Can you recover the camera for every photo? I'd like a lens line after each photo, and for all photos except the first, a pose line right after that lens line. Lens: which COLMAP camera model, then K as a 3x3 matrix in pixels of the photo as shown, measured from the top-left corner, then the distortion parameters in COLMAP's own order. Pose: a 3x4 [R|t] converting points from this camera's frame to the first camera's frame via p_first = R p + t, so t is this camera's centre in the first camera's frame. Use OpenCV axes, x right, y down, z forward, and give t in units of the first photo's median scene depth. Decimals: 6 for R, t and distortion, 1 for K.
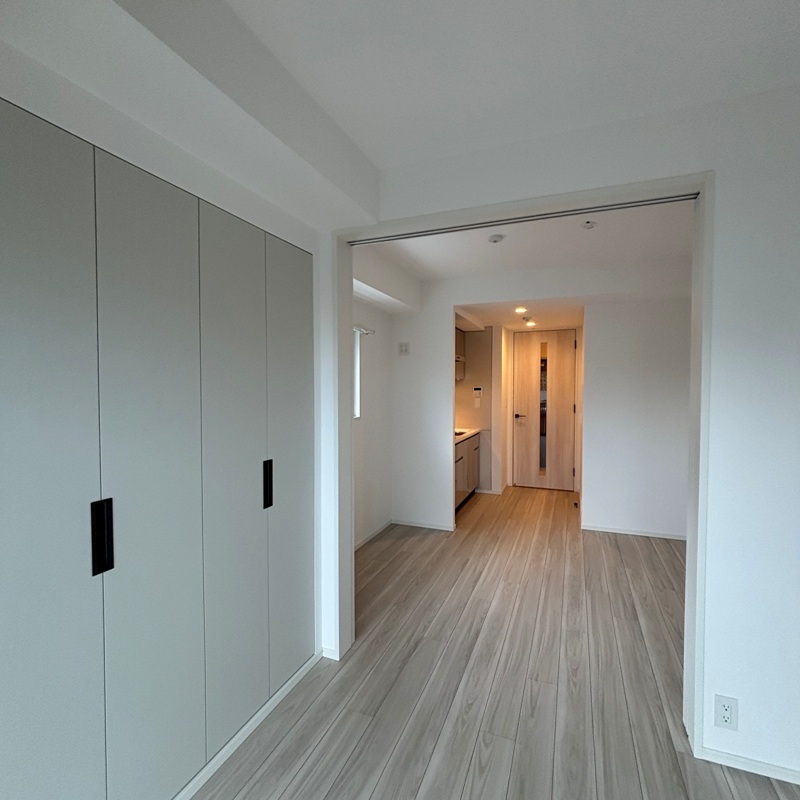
lens RADIAL K [[427.5, 0, 396.5], [0, 427.5, 398.4], [0, 0, 1]] dist [-0.006481, 0.006343]
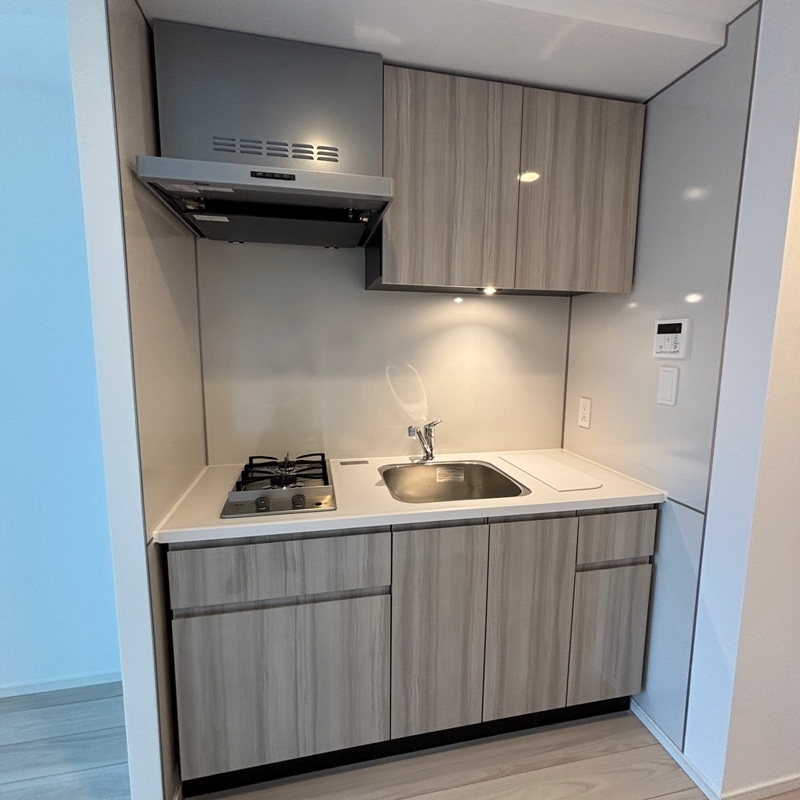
lens RADIAL K [[427.5, 0, 400.5], [0, 427.5, 397.4], [0, 0, 1]] dist [-0.006481, 0.006343]
pose [[0.567763, 0.112571, -0.815459, 0.459527], [-0.031956, 0.992873, 0.114813, -0.009231], [0.822572, -0.039128, 0.567314, 1.111871]]
